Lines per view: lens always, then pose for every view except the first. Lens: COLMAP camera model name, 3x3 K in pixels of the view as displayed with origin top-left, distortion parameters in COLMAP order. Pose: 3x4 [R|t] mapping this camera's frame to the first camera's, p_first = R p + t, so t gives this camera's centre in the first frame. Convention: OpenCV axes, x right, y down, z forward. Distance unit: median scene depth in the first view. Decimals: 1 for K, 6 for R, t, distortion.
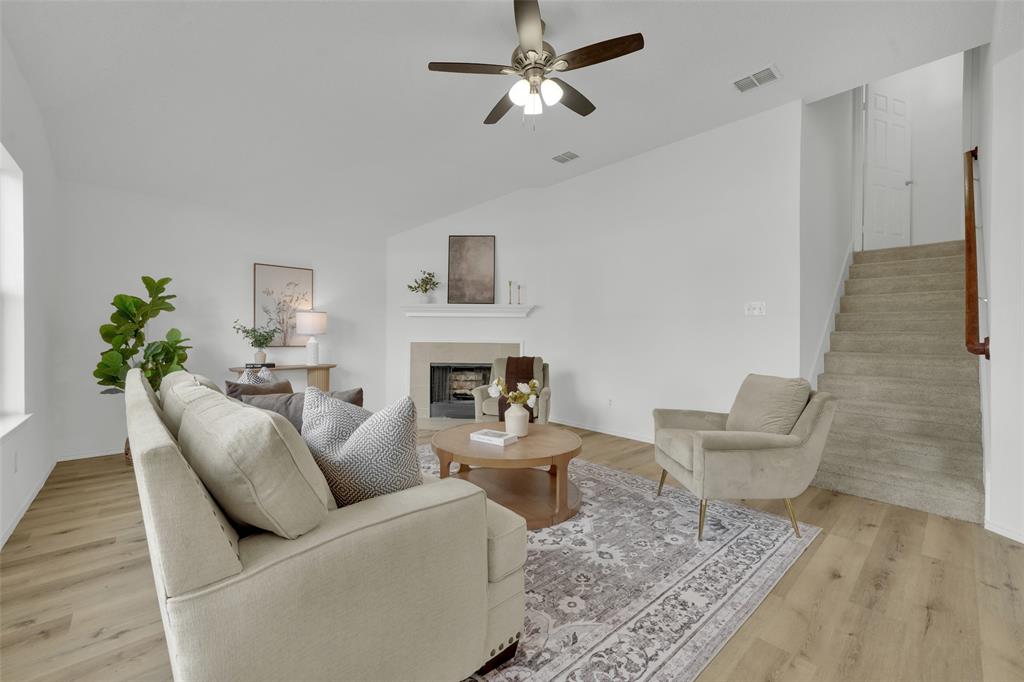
lens RADIAL K [[408.6, 0, 509.1], [0, 408.6, 338.9], [0, 0, 1]] dist [-0.010698, 0.003145]
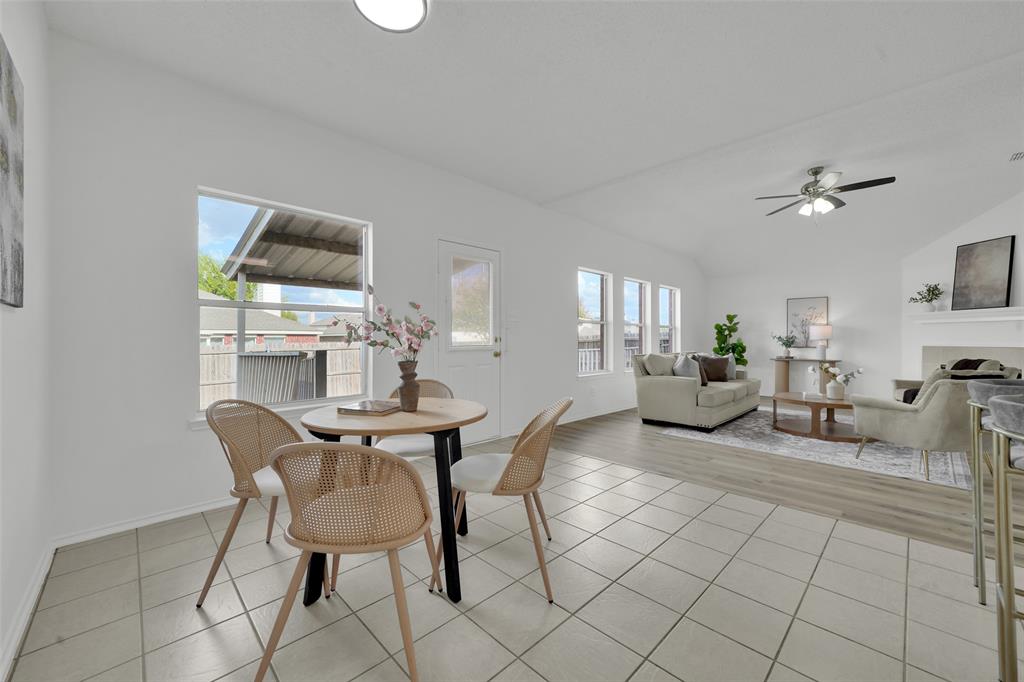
lens RADIAL K [[408.6, 0, 502.2], [0, 408.6, 336.9], [0, 0, 1]] dist [-0.010698, 0.003145]
pose [[0.043462, -0.013635, -0.998962, 1.769105], [-0.008938, 0.999862, -0.014036, 0.019750], [0.999015, 0.009539, 0.043334, -0.482714]]
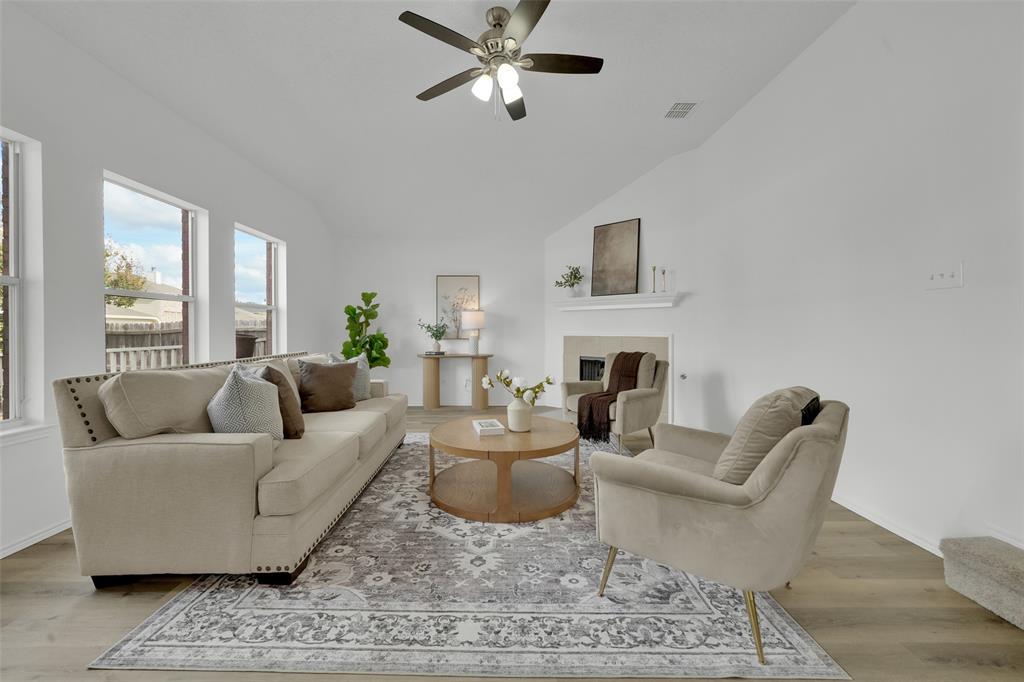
lens RADIAL K [[408.6, 0, 506.0], [0, 408.6, 333.3], [0, 0, 1]] dist [-0.010698, 0.003145]
pose [[0.753445, -0.002909, -0.657504, 0.690934], [0.003280, 0.999994, -0.000665, 0.004382], [0.657502, -0.001655, 0.753451, 0.256478]]
